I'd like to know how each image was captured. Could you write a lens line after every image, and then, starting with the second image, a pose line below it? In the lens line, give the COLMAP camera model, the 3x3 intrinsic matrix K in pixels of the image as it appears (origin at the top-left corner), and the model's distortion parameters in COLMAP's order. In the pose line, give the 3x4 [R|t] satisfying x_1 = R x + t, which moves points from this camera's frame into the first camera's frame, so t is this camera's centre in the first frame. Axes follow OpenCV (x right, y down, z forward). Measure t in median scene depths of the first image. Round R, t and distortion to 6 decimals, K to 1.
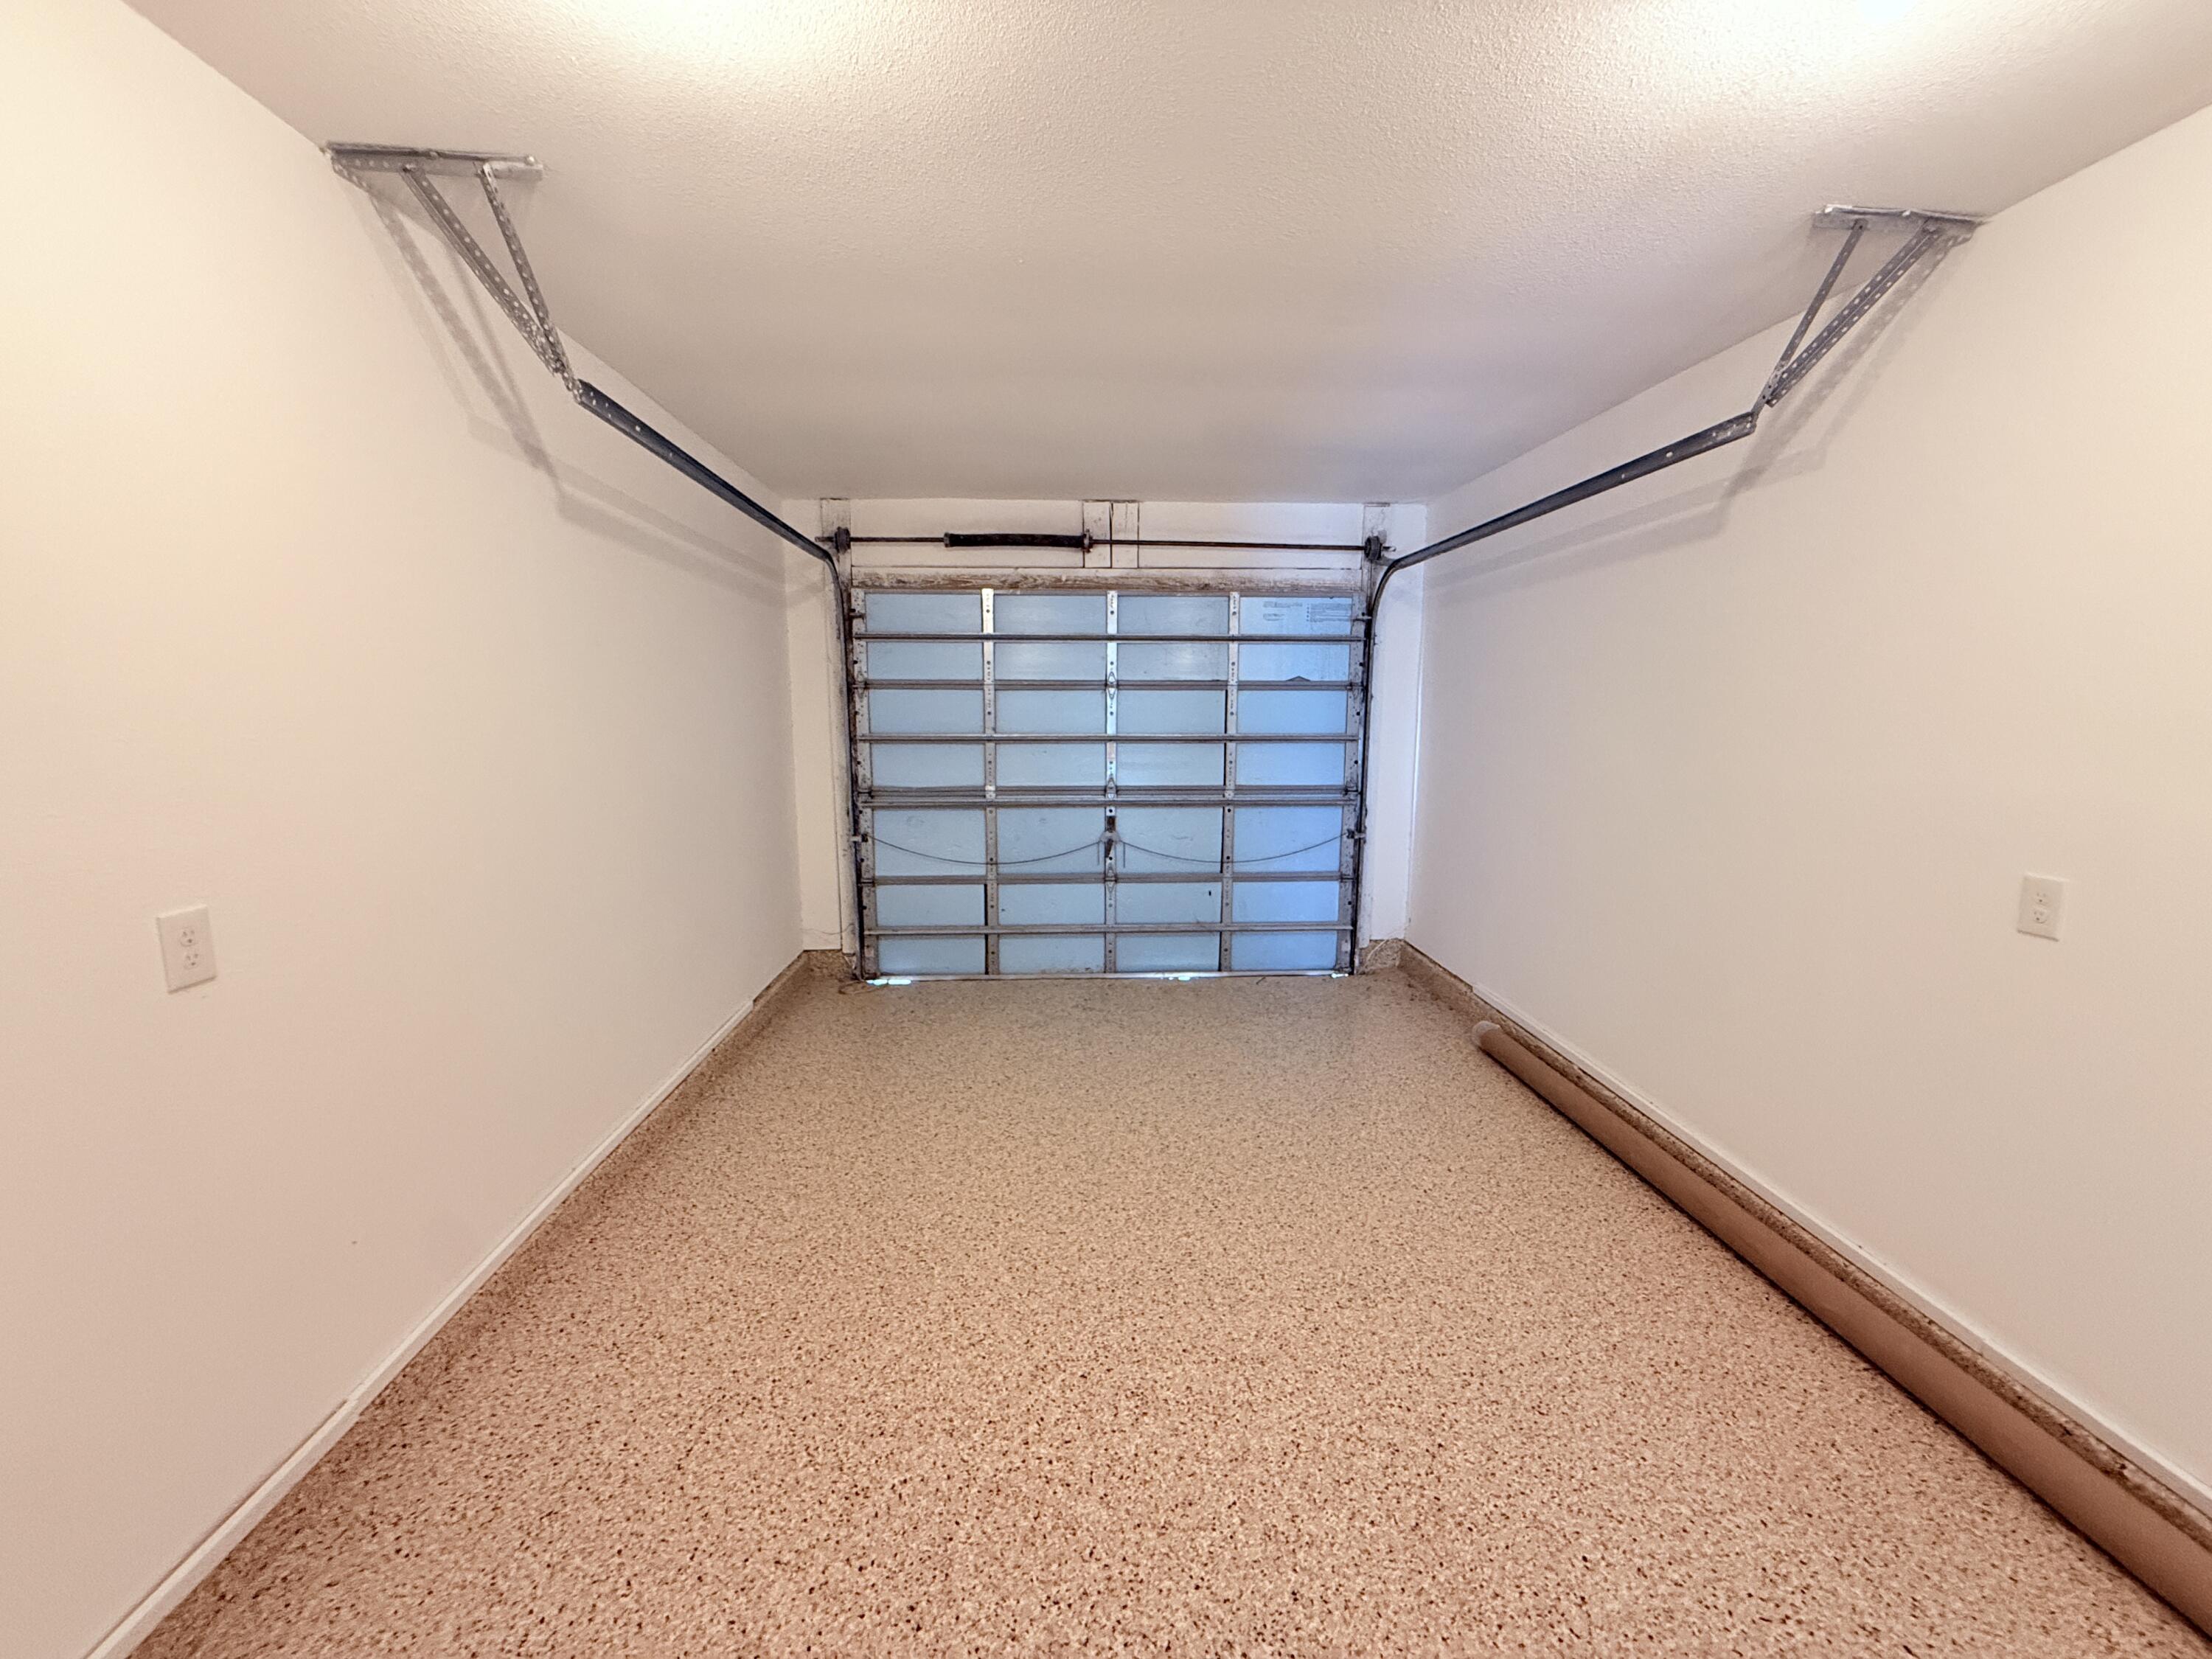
lens RADIAL K [[880.7, 0, 1102.1], [0, 880.7, 829.0], [0, 0, 1]] dist [-0.000874, 0.000606]
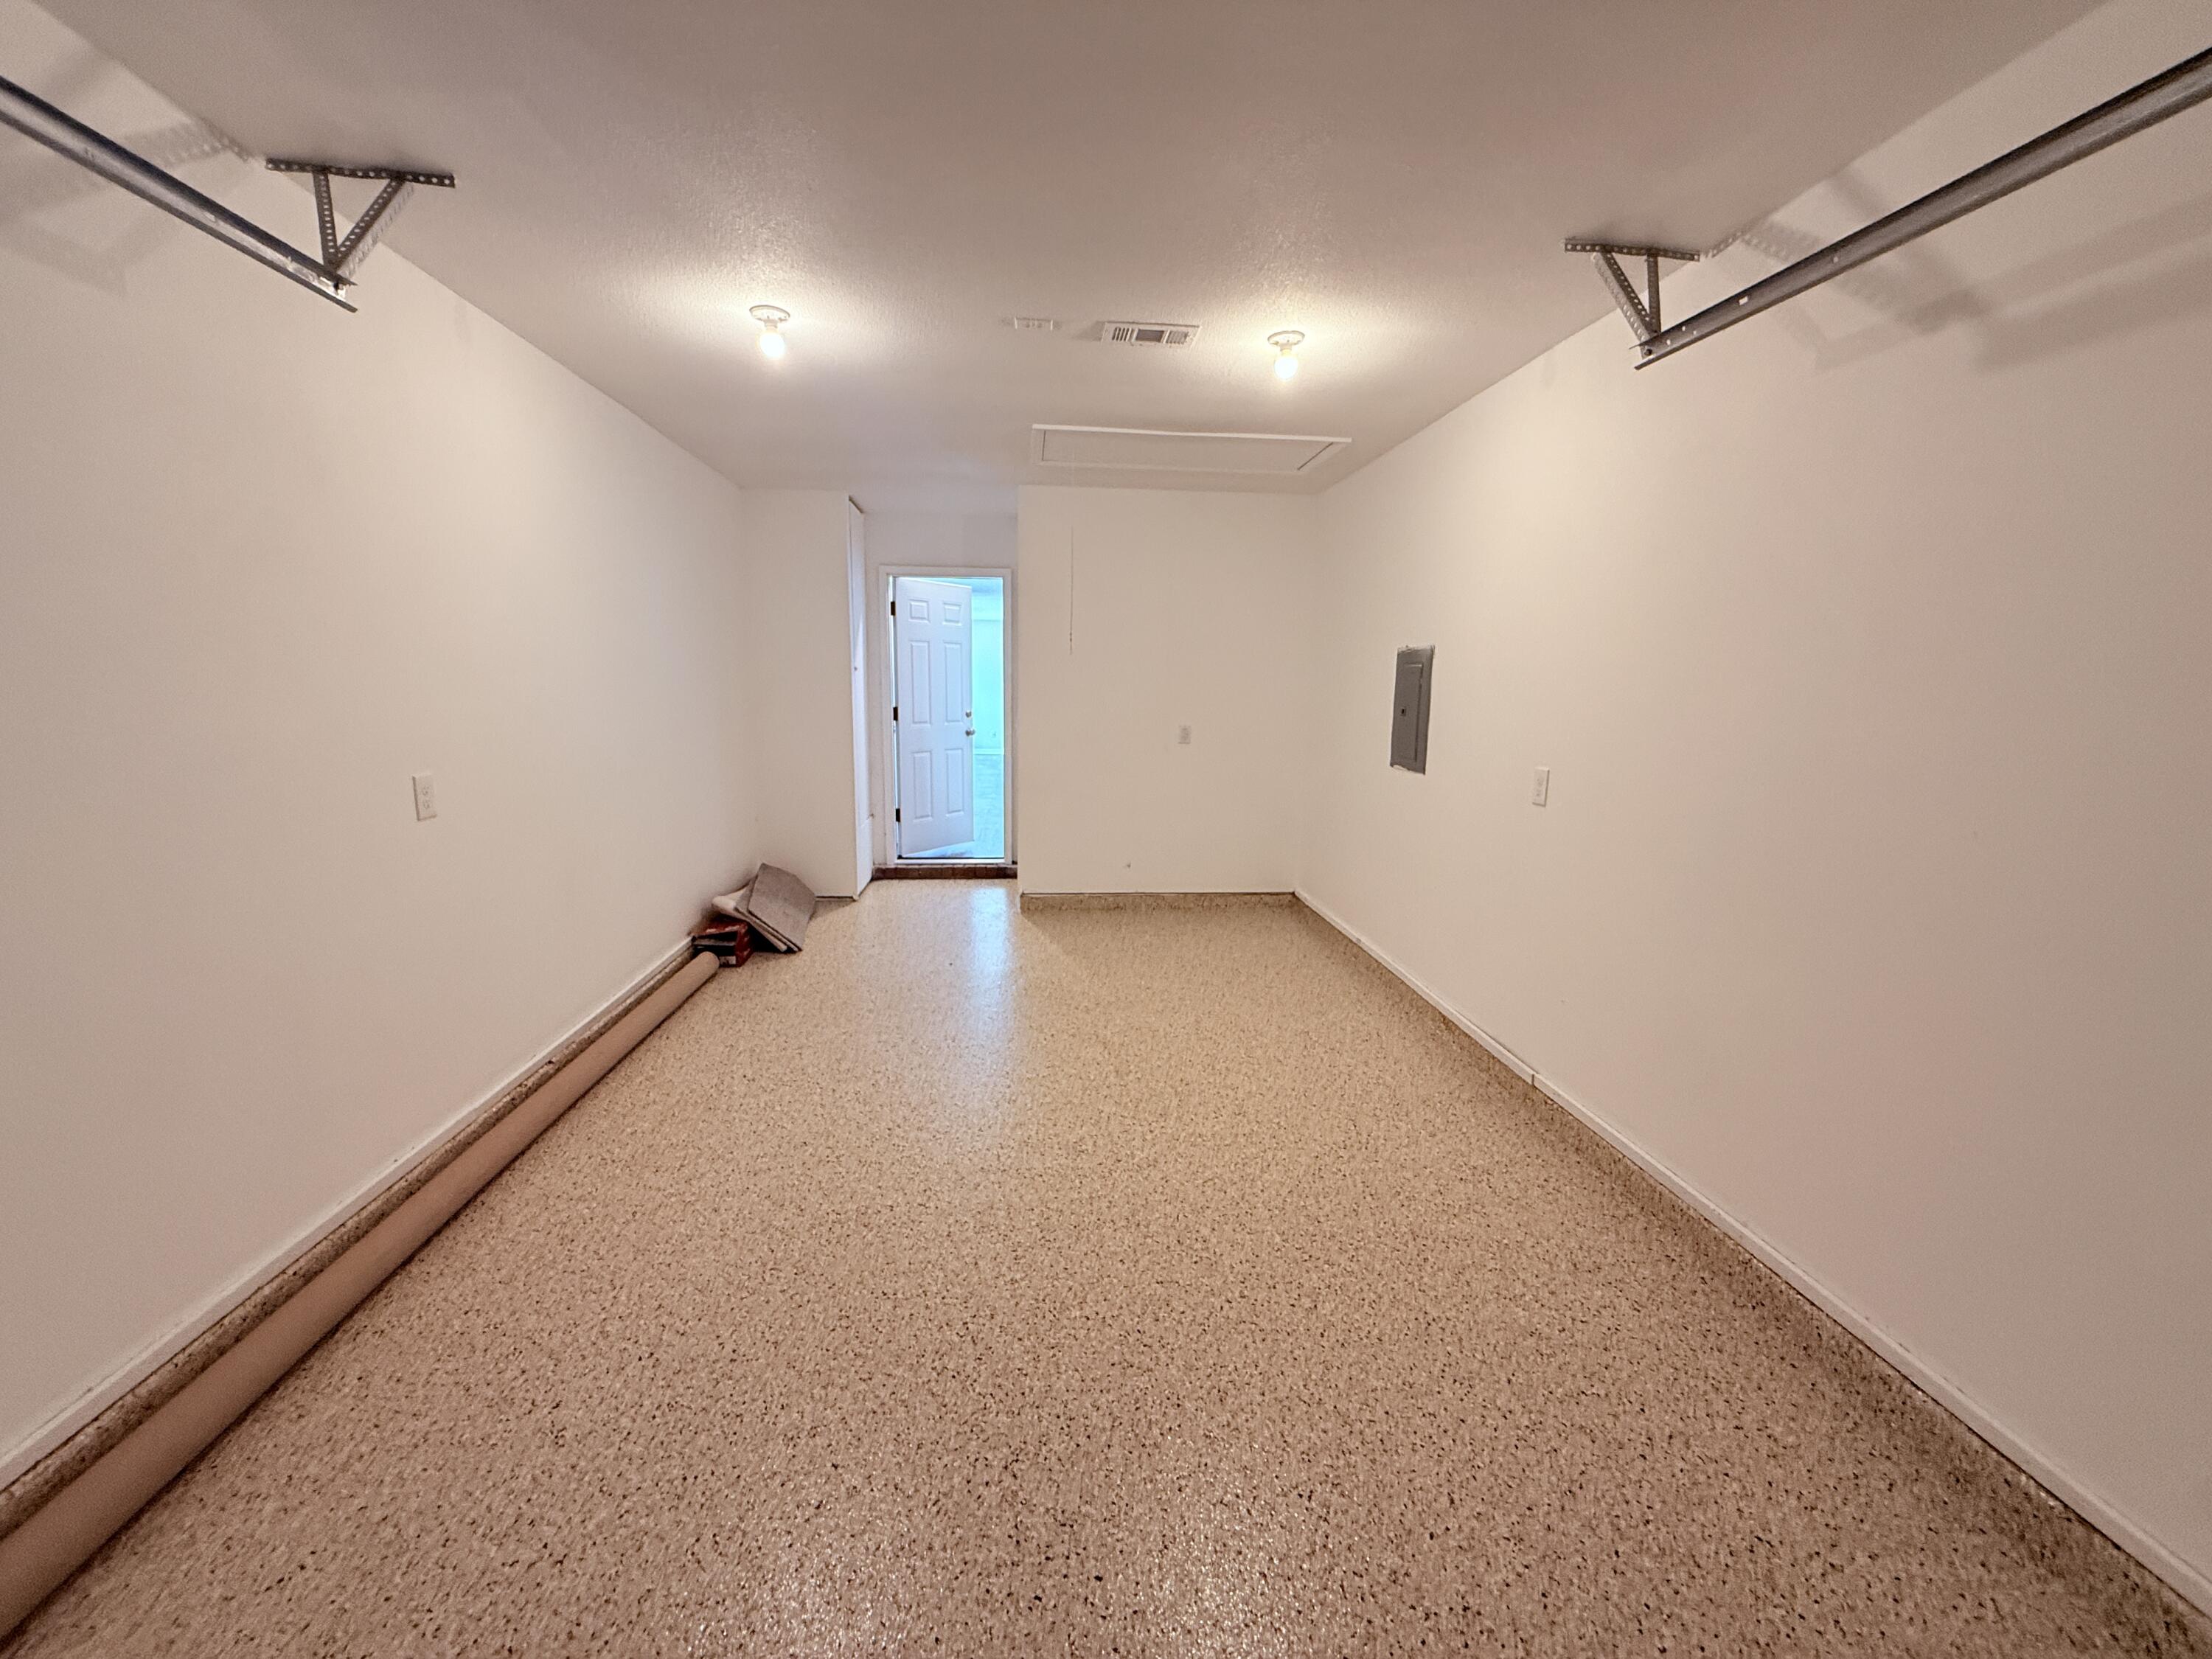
lens RADIAL K [[880.7, 0, 1100.5], [0, 880.7, 832.1], [0, 0, 1]] dist [-0.000874, 0.000606]
pose [[-0.999317, -0.011126, -0.035230, 0.054317], [-0.021512, 0.950489, 0.310013, -0.249114], [0.030037, 0.310560, -0.950079, 1.911096]]
